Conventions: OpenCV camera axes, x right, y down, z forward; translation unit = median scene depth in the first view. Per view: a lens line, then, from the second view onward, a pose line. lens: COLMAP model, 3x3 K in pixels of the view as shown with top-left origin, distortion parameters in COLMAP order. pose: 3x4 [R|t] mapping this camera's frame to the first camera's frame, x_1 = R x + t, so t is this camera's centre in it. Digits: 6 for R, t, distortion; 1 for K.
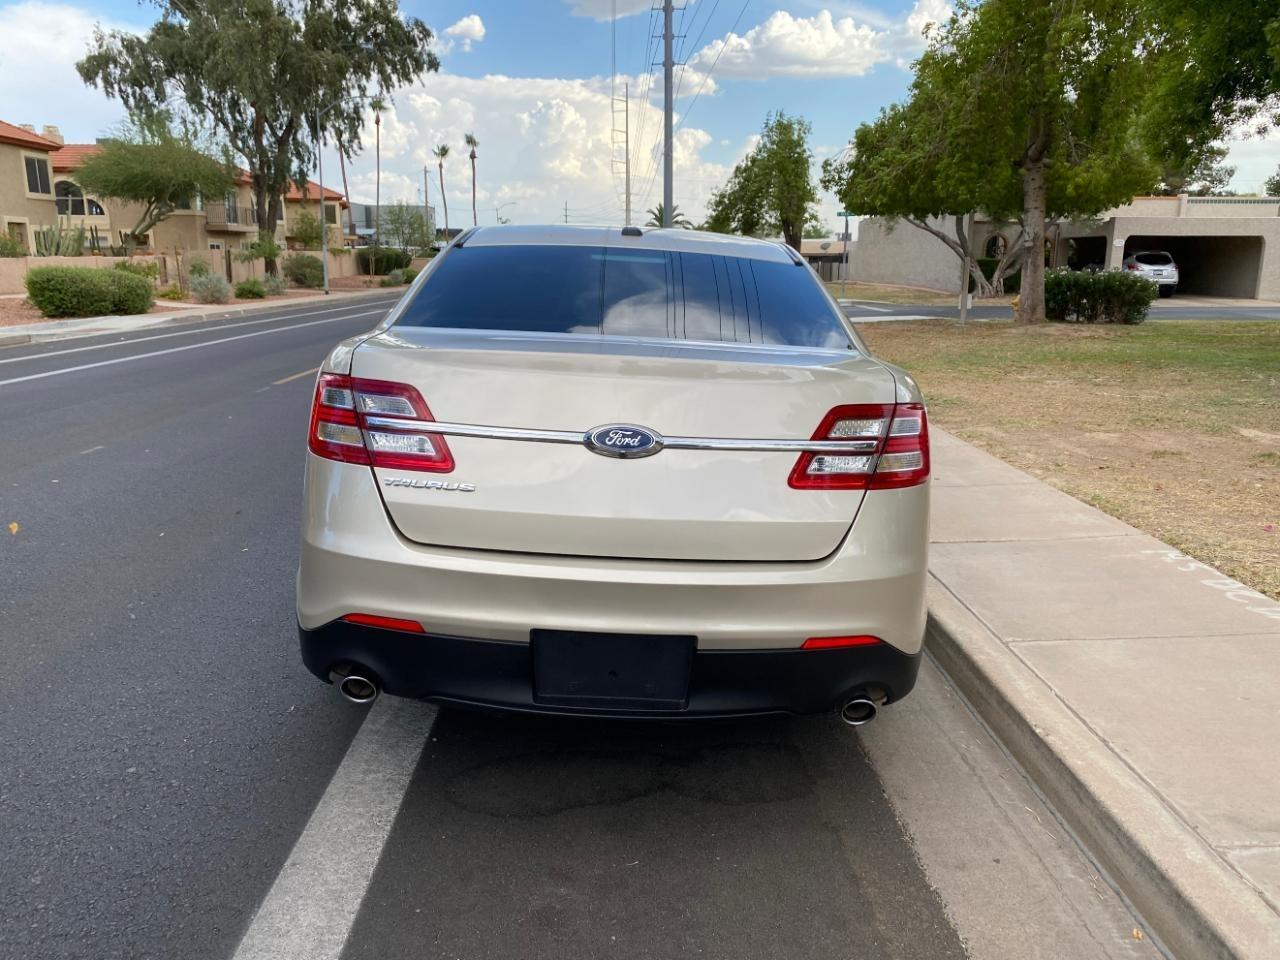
lens RADIAL K [[981.9, 0, 642.1], [0, 981.9, 472.5], [0, 0, 1]] dist [0.009580, 0.002572]
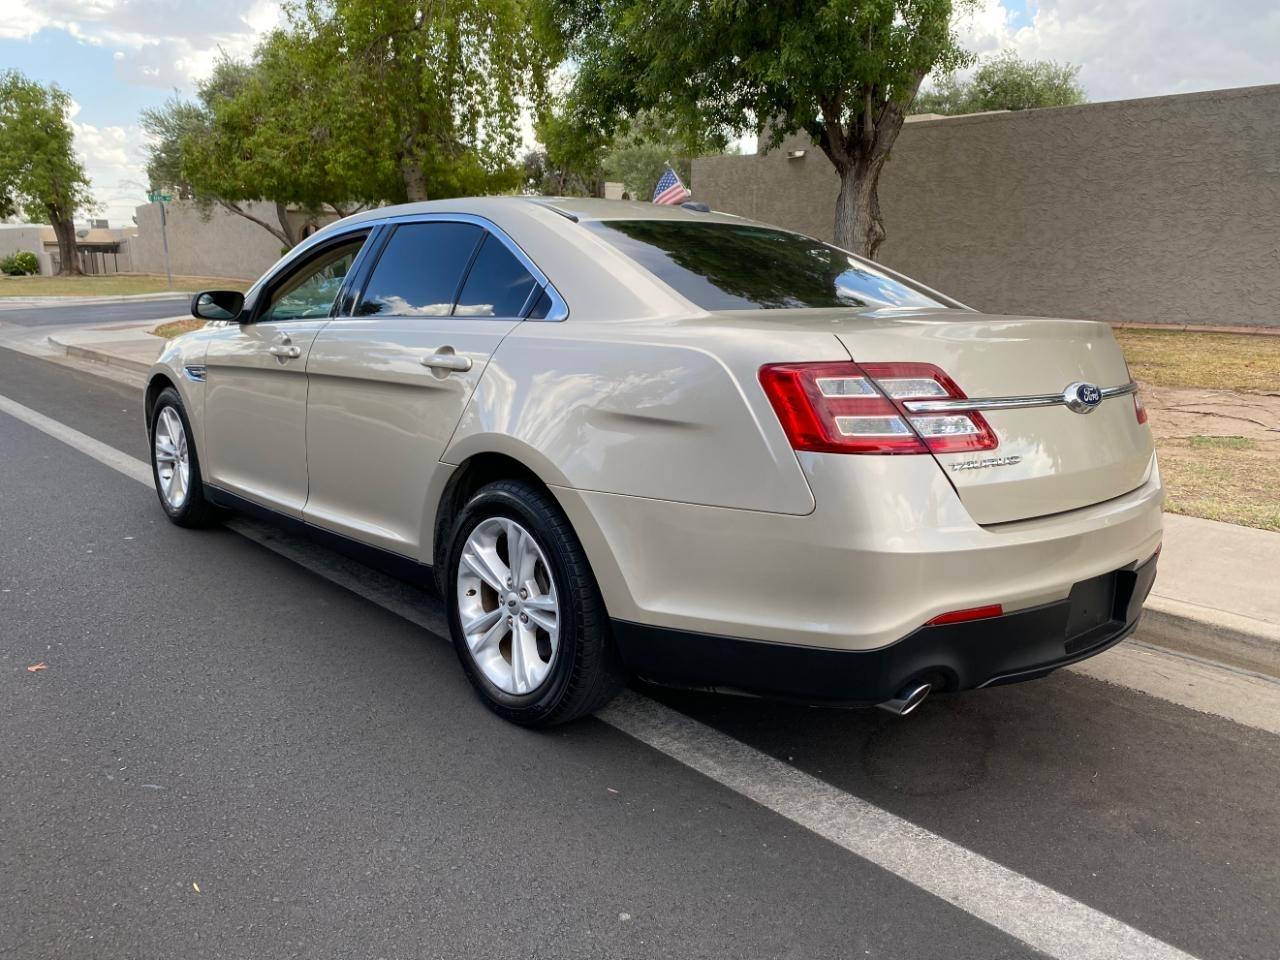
lens RADIAL K [[982.9, 0, 642.9], [0, 982.9, 480.6], [0, 0, 1]] dist [0.011001, 0.001299]
pose [[0.751104, -0.153974, 0.641978, -0.070168], [0.143395, 0.987256, 0.069017, -0.005519], [-0.644423, 0.040217, 0.763611, 0.030505]]
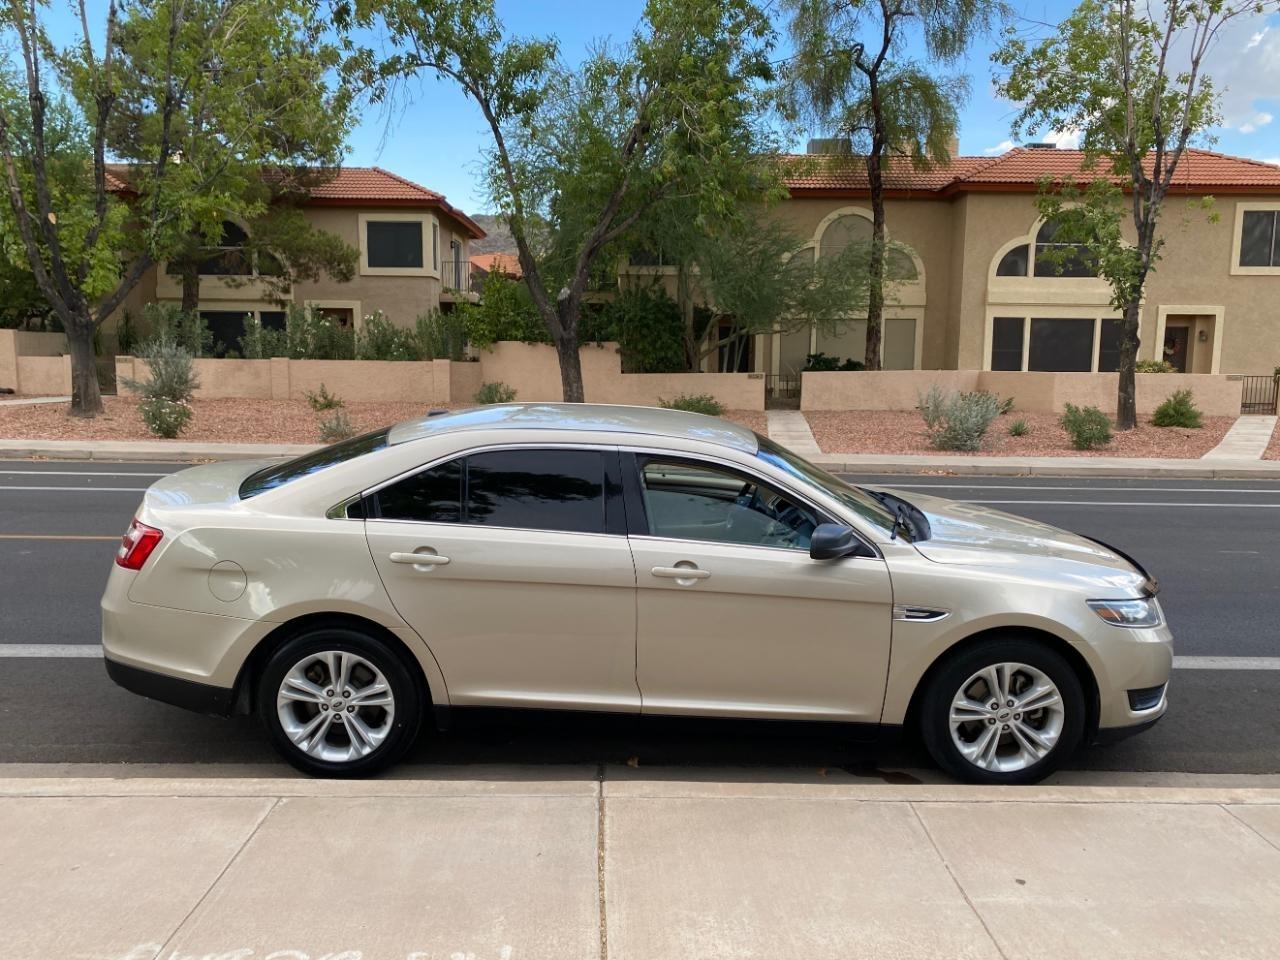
lens RADIAL K [[981.9, 0, 642.1], [0, 981.9, 472.5], [0, 0, 1]] dist [0.009580, 0.002572]
pose [[-0.002760, 0.117774, -0.993037, 0.139150], [-0.223356, 0.967880, 0.115411, -0.038988], [0.974733, 0.222119, 0.023634, 0.126216]]
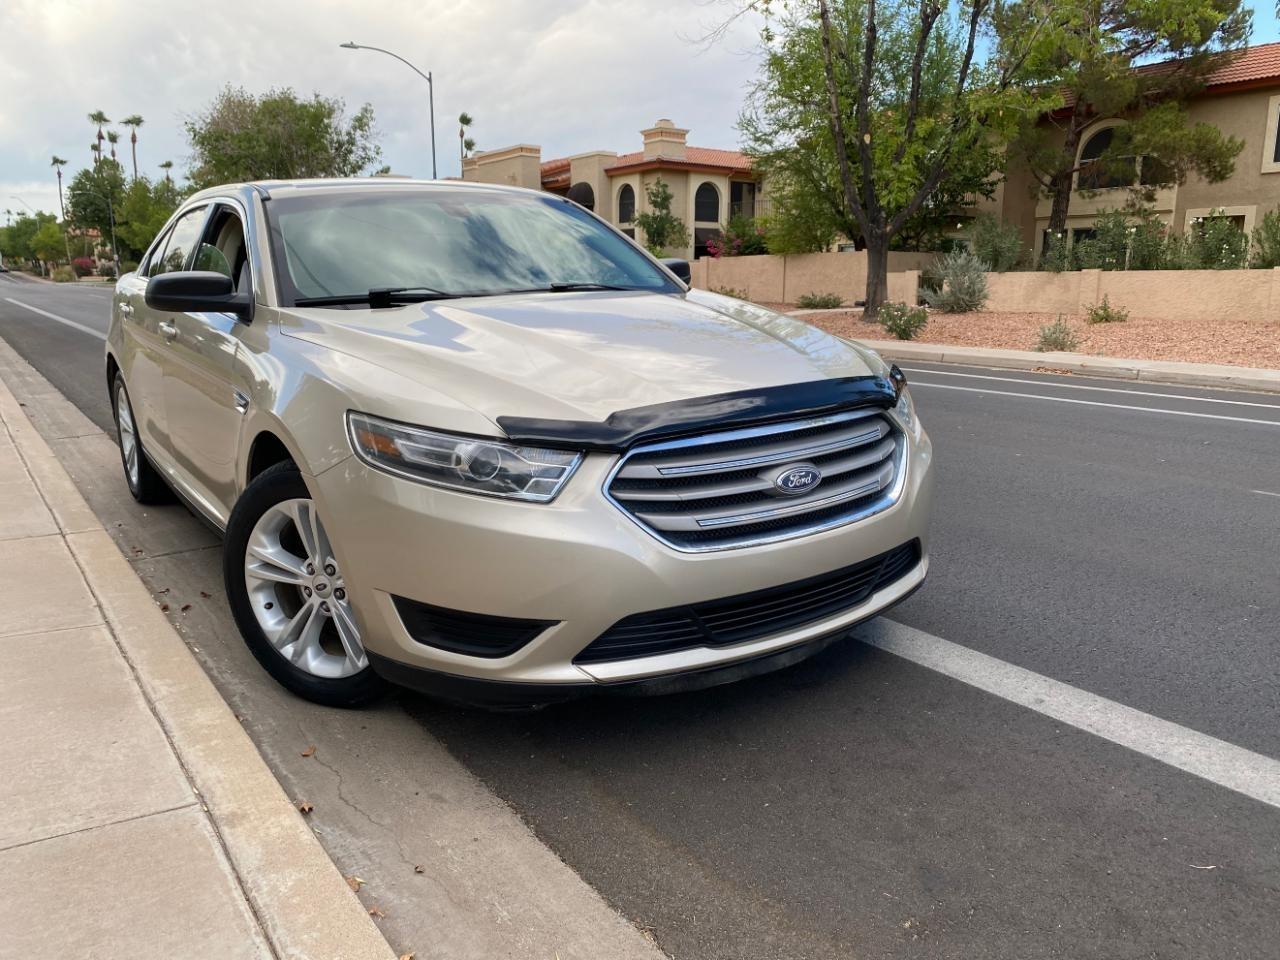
lens RADIAL K [[981.9, 0, 642.1], [0, 981.9, 472.5], [0, 0, 1]] dist [0.009580, 0.002572]
pose [[-0.830975, 0.090835, -0.548843, 0.040958], [-0.131113, 0.926809, 0.351900, -0.043980], [0.540638, 0.364381, -0.758246, 0.248354]]
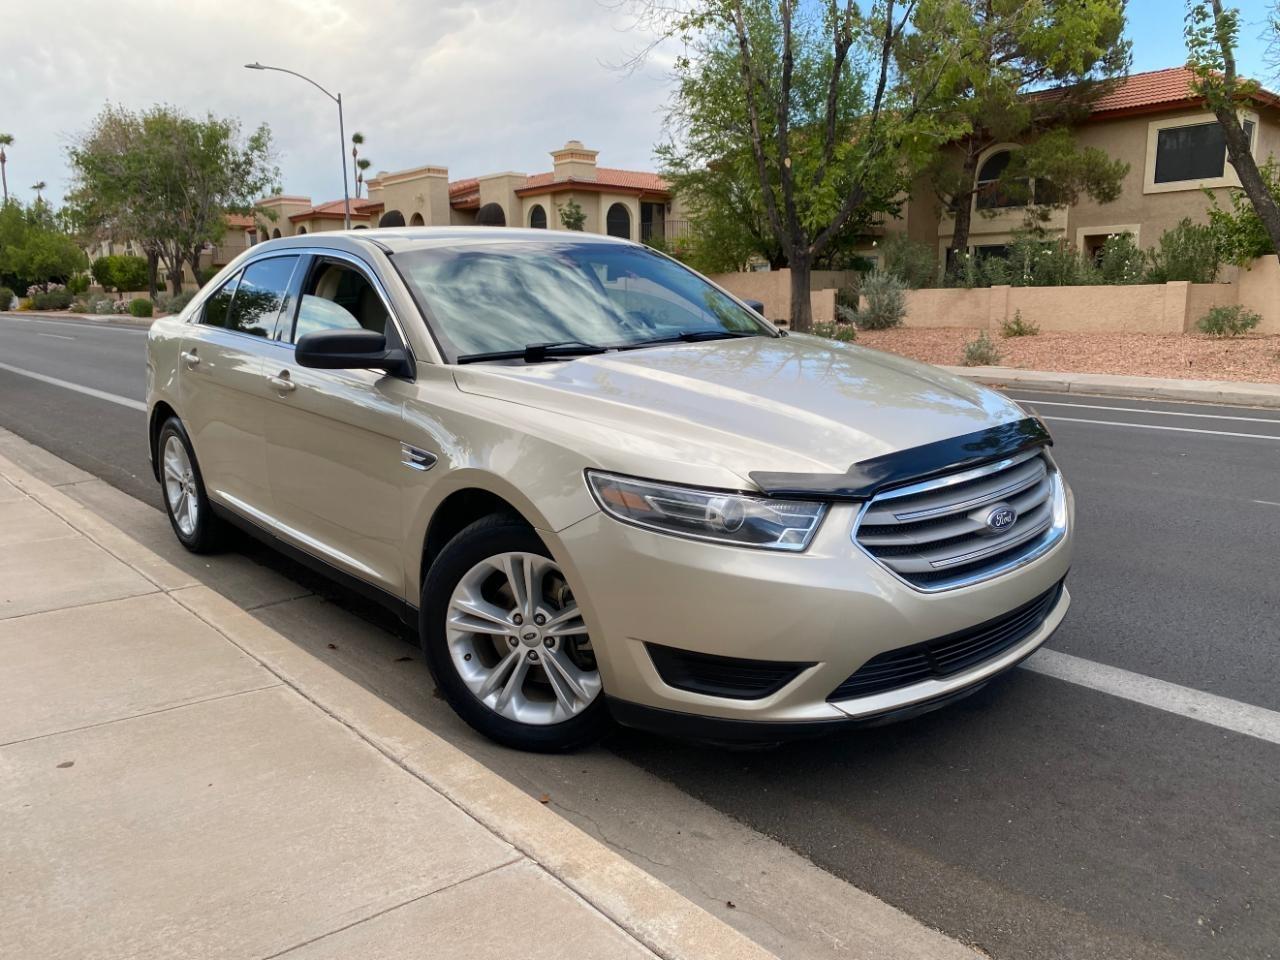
lens RADIAL K [[981.9, 0, 642.1], [0, 981.9, 472.5], [0, 0, 1]] dist [0.009580, 0.002572]
pose [[-0.768450, 0.107774, -0.630769, 0.061414], [-0.133863, 0.936832, 0.323150, -0.044578], [0.625752, 0.332761, -0.705482, 0.237181]]
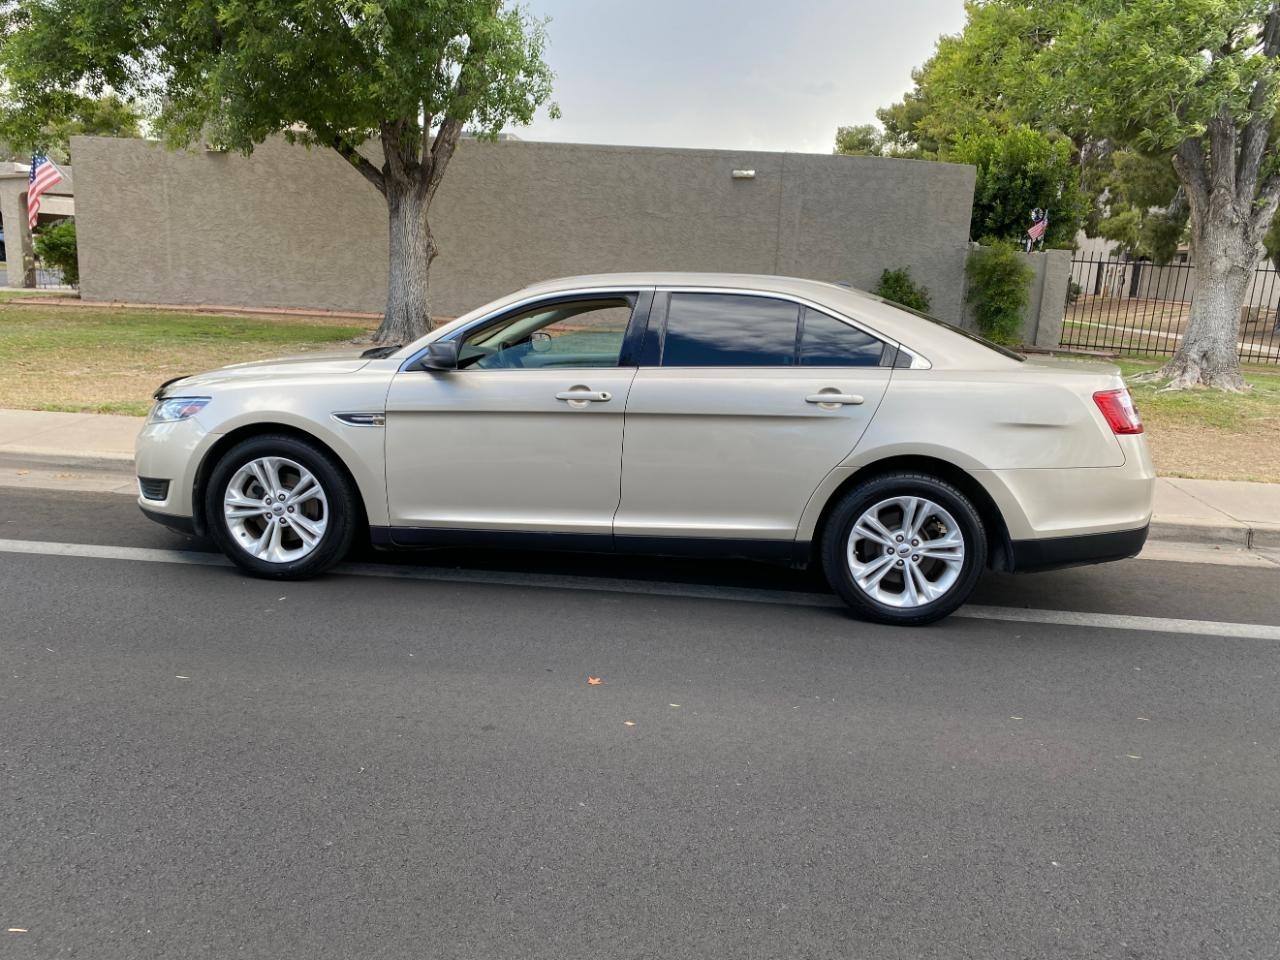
lens RADIAL K [[986.4, 0, 642.2], [0, 986.4, 487.0], [0, 0, 1]] dist [-0.004437, -0.006171]
pose [[0.117175, -0.222932, 0.967766, -0.150334], [0.161523, 0.965782, 0.202918, -0.029849], [-0.979888, 0.132539, 0.149174, 0.109978]]
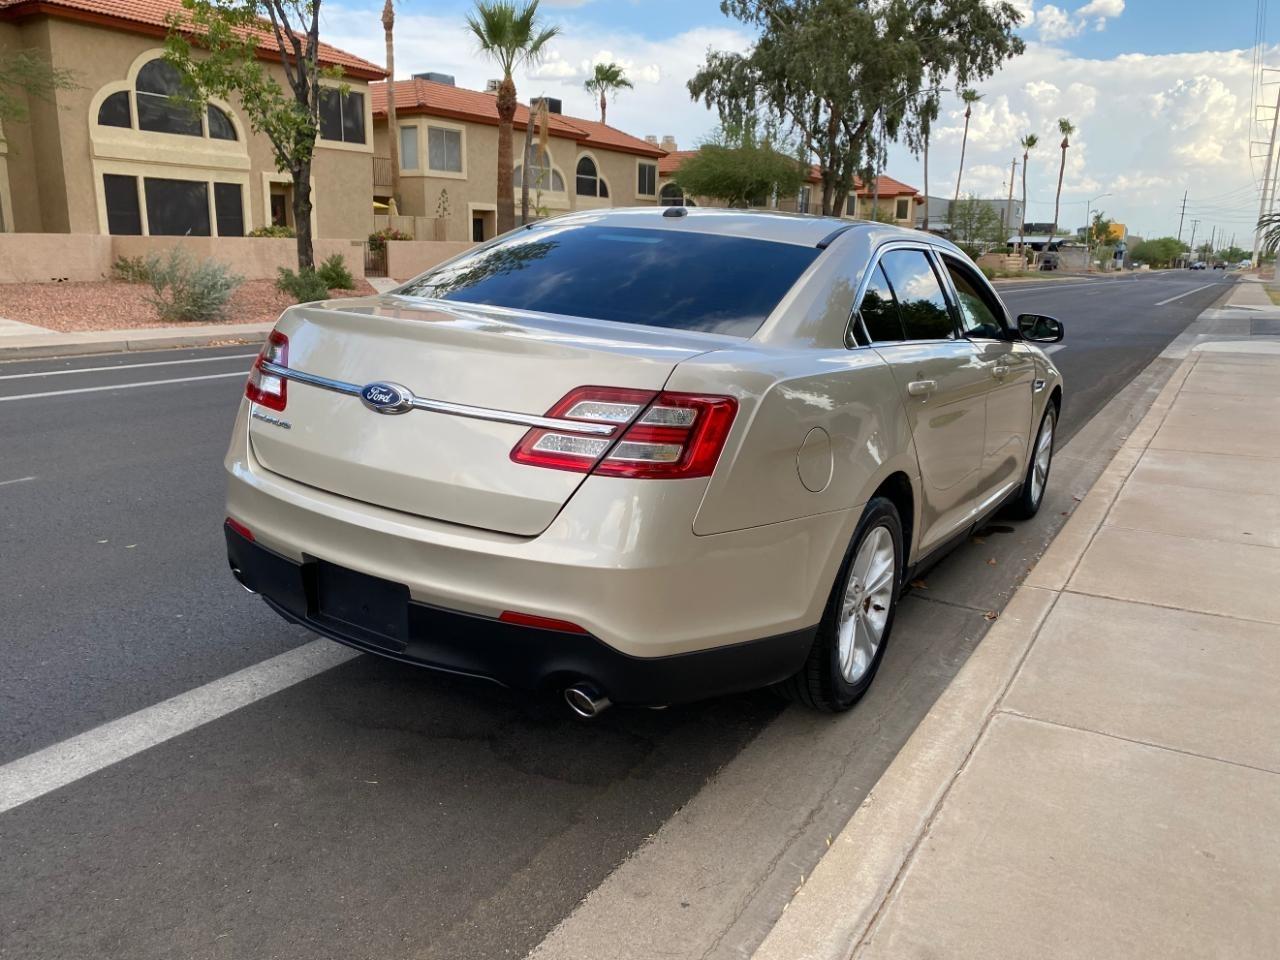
lens RADIAL K [[981.9, 0, 642.1], [0, 981.9, 472.5], [0, 0, 1]] dist [0.009580, 0.002572]
pose [[0.841820, 0.130576, -0.523727, 0.051292], [-0.128255, 0.990898, 0.040898, -0.001979], [0.524300, 0.032742, 0.850904, 0.013820]]
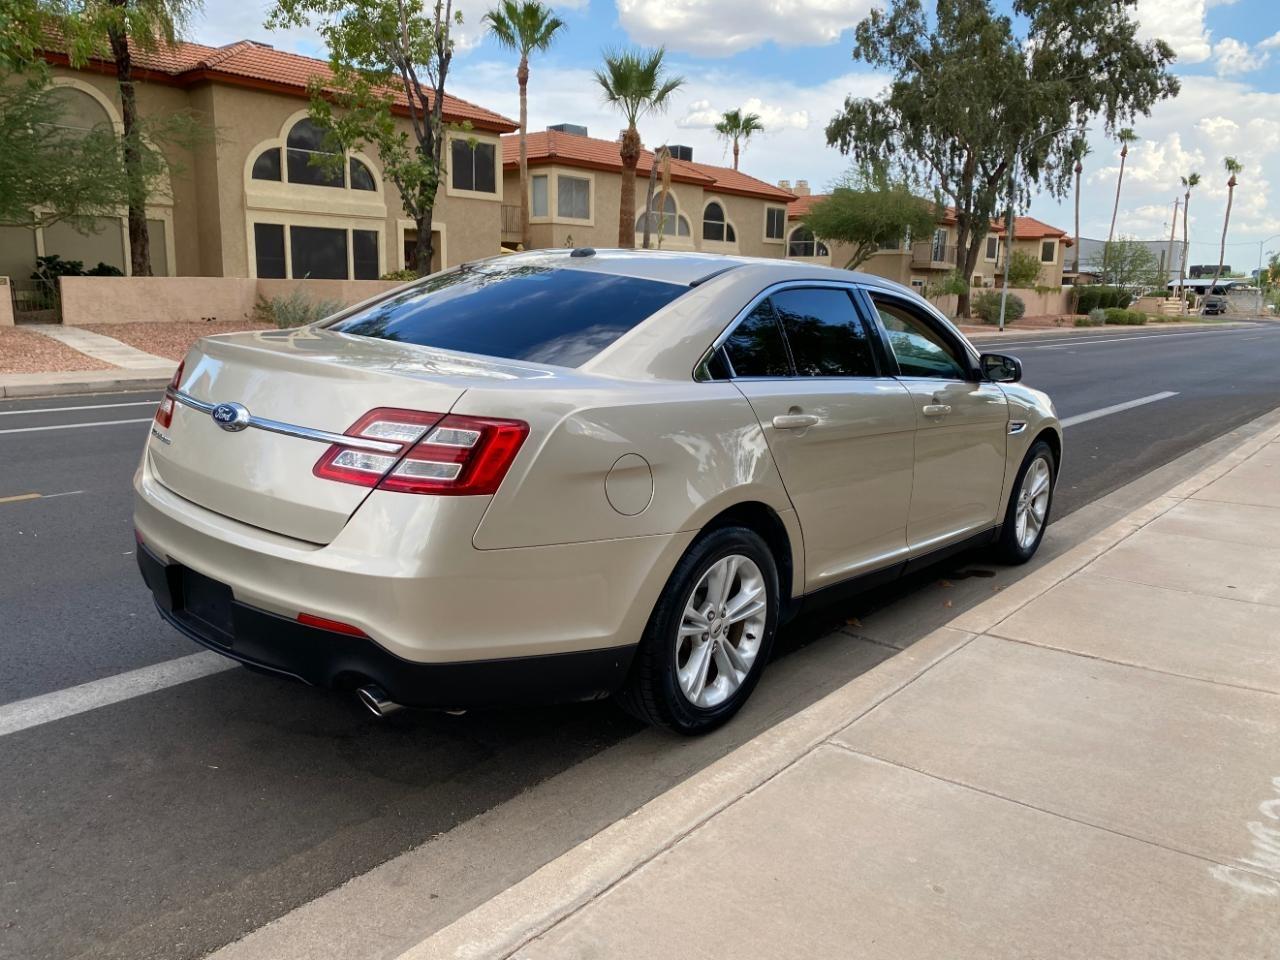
lens RADIAL K [[981.9, 0, 642.1], [0, 981.9, 472.5], [0, 0, 1]] dist [0.009580, 0.002572]
pose [[0.756011, 0.129835, -0.641553, 0.073616], [-0.153764, 0.987930, 0.018737, -0.004127], [0.636243, 0.084483, 0.766849, 0.024893]]
